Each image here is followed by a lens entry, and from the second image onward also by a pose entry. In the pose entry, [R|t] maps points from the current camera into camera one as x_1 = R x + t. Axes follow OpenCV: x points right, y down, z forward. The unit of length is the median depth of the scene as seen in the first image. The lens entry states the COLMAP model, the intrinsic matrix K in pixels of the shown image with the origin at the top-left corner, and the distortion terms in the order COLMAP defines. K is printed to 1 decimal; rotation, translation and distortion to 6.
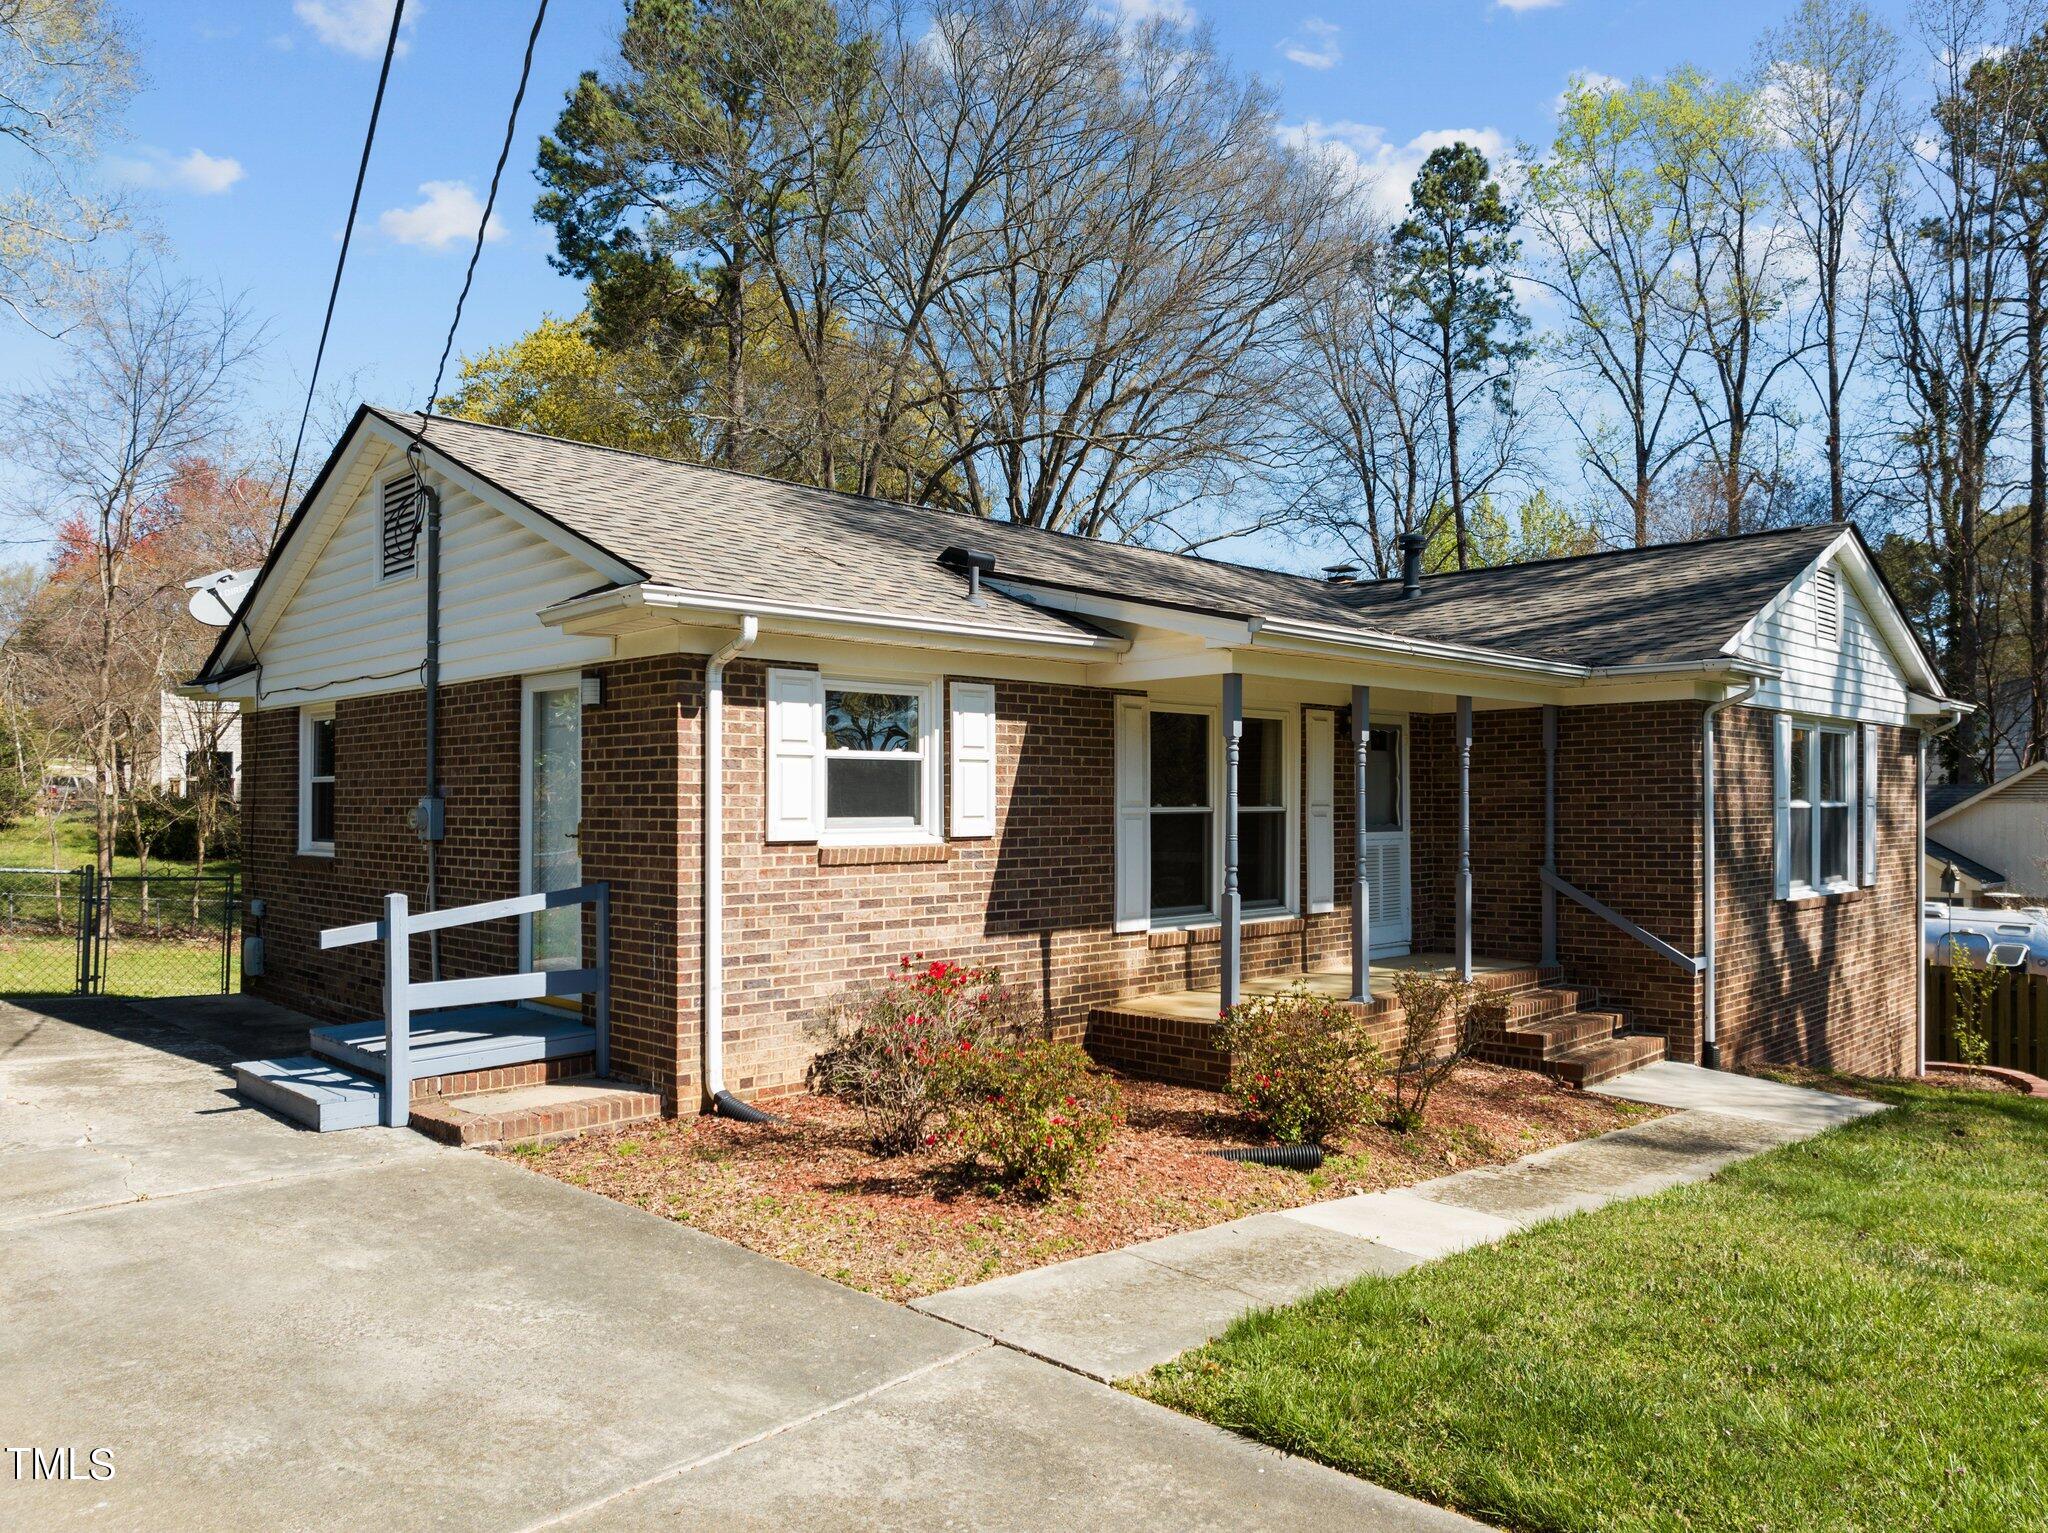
lens RADIAL K [[1465.9, 0, 1041.7], [0, 1465.9, 793.4], [0, 0, 1]] dist [-0.051165, 0.007443]
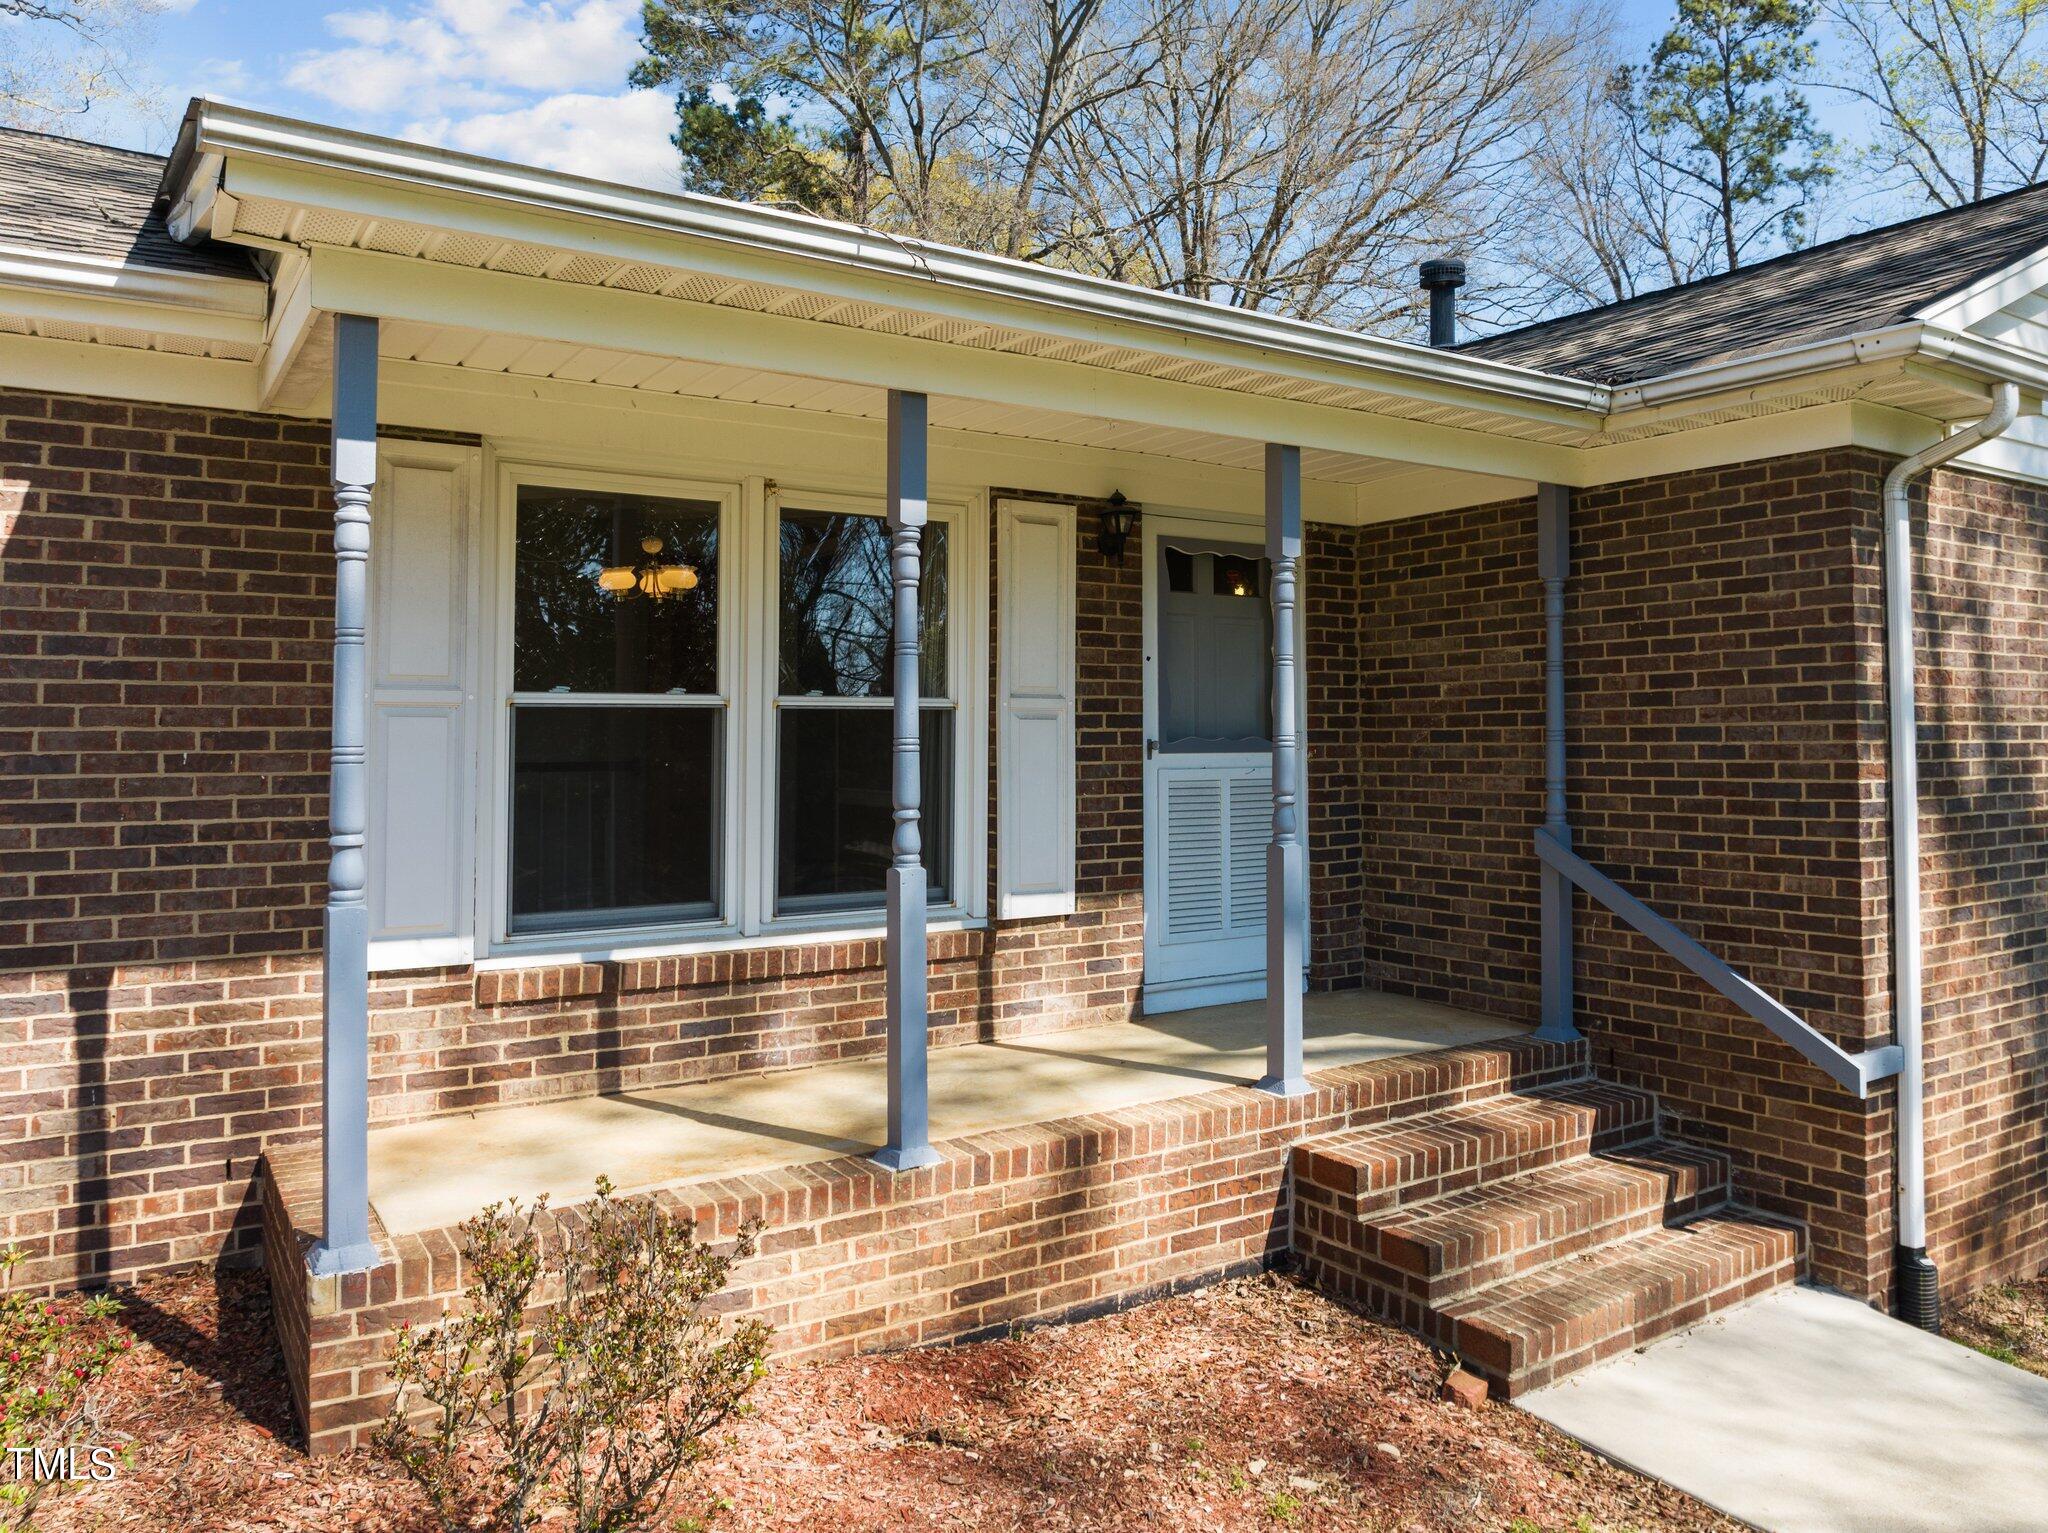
lens RADIAL K [[1476.2, 0, 1051.4], [0, 1476.2, 673.7], [0, 0, 1]] dist [-0.038415, 0.006116]
pose [[0.979979, -0.006466, -0.198995, 0.297455], [-0.000163, 0.999446, -0.033277, 0.017149], [0.199100, 0.032643, 0.979435, 0.522478]]
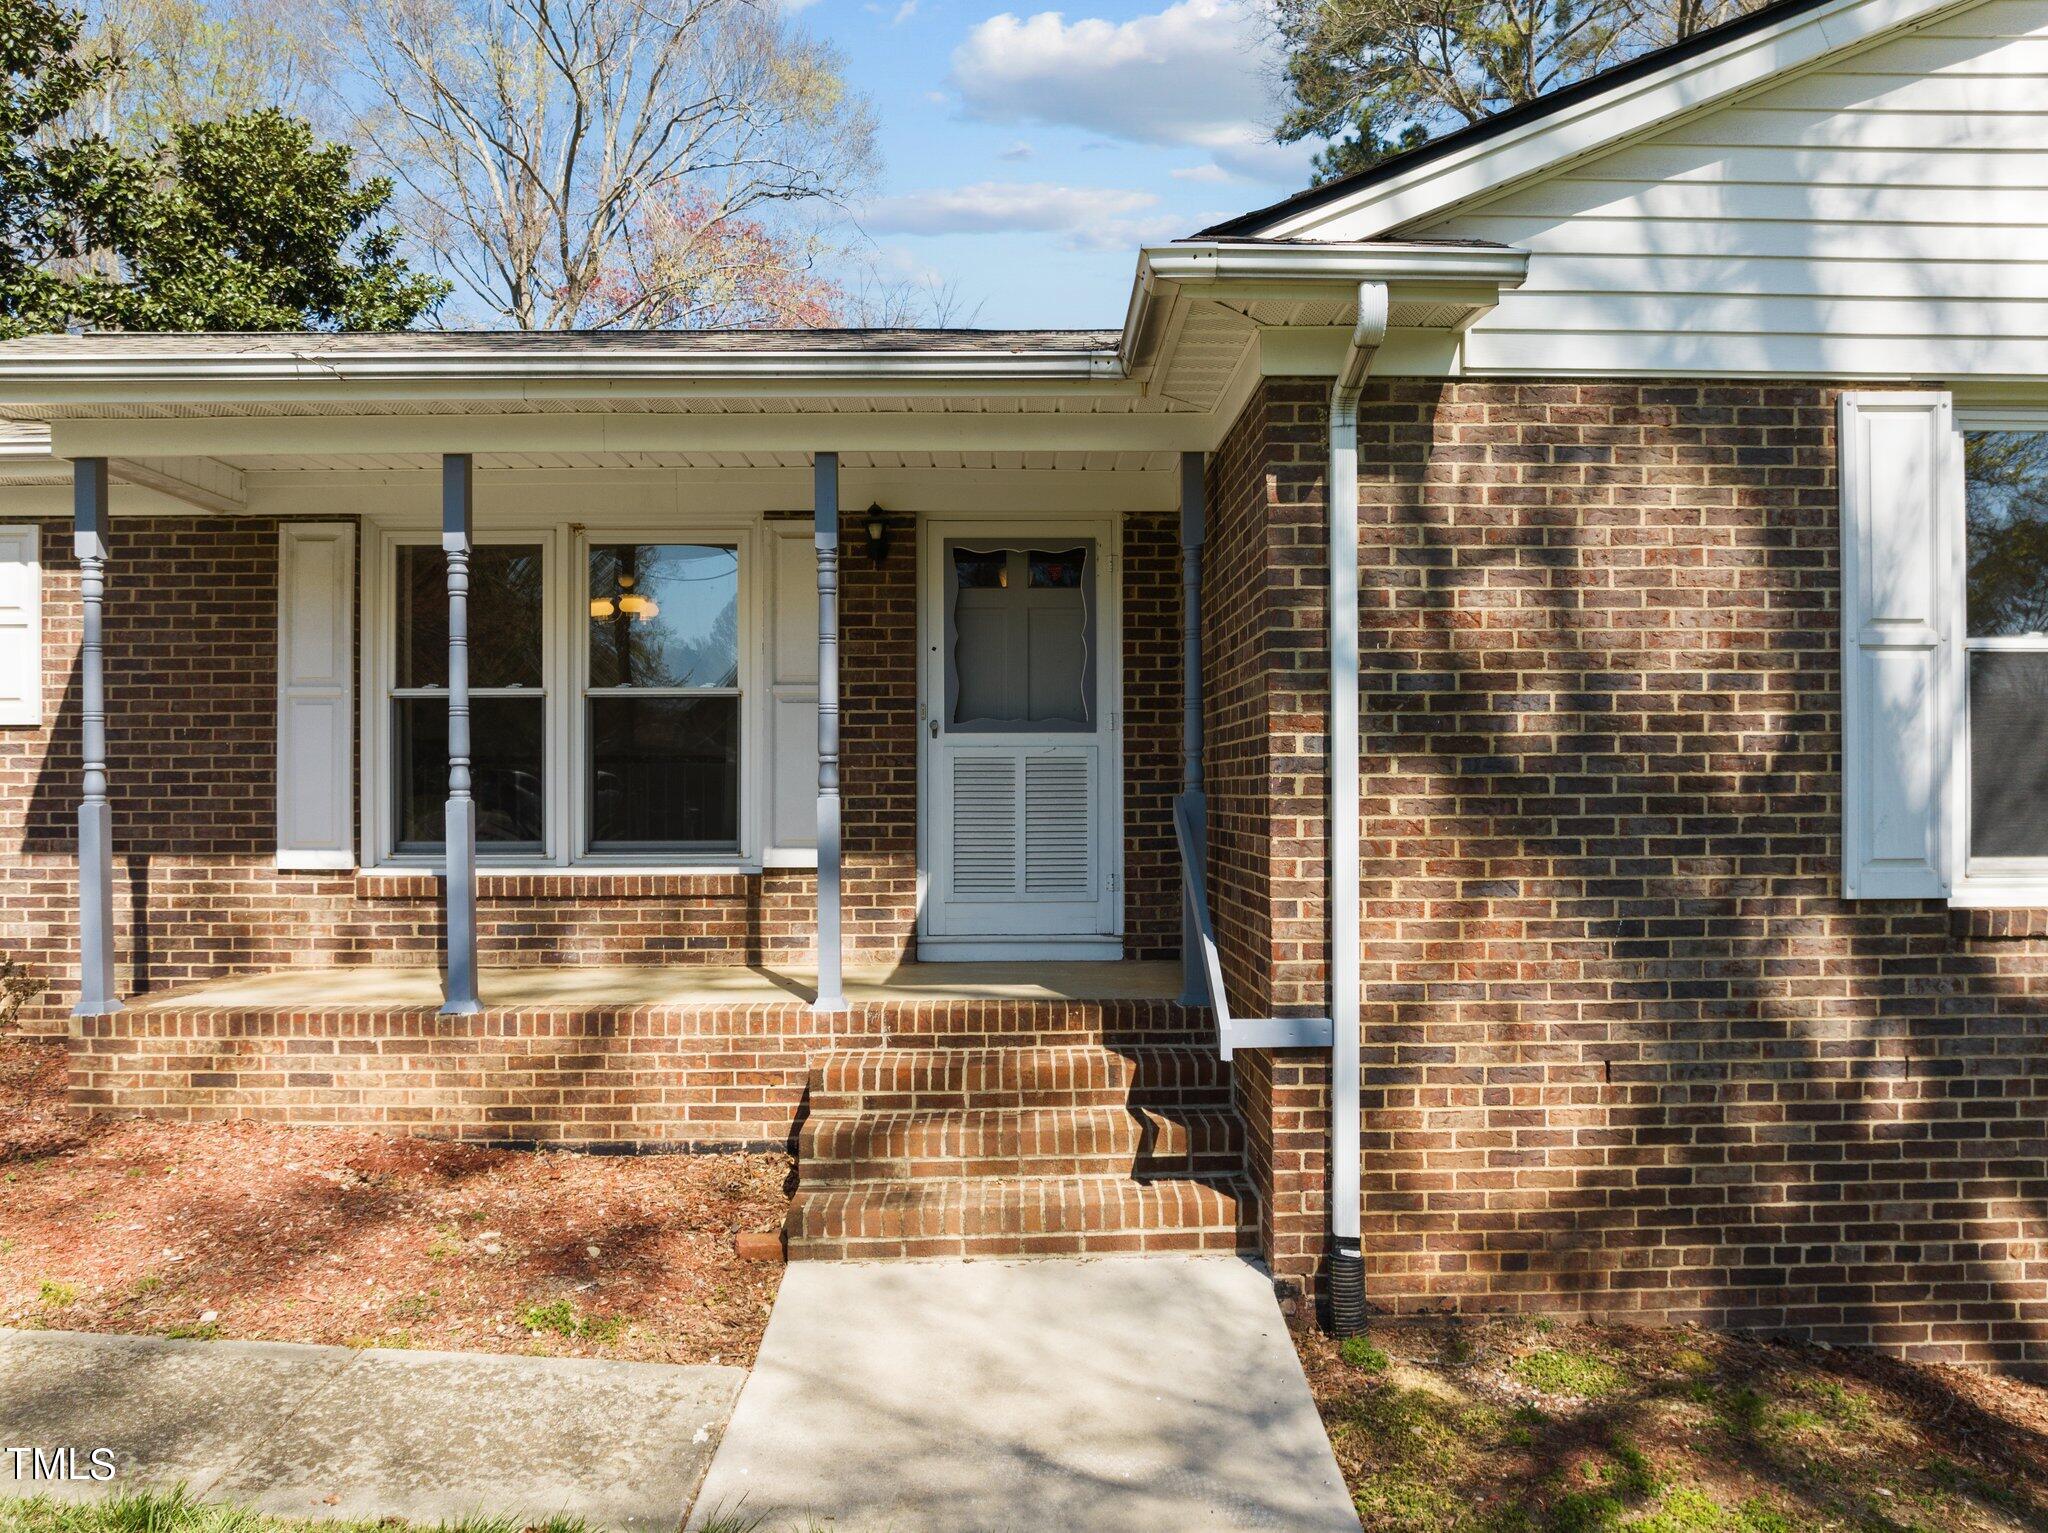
lens RADIAL K [[1476.5, 0, 1030.2], [0, 1476.5, 767.8], [0, 0, 1]] dist [-0.034601, -0.006277]
pose [[0.716540, -0.004654, -0.697531, 0.676069], [0.005919, 0.999982, -0.000591, 0.043314], [0.697521, -0.003705, 0.716555, 0.648953]]
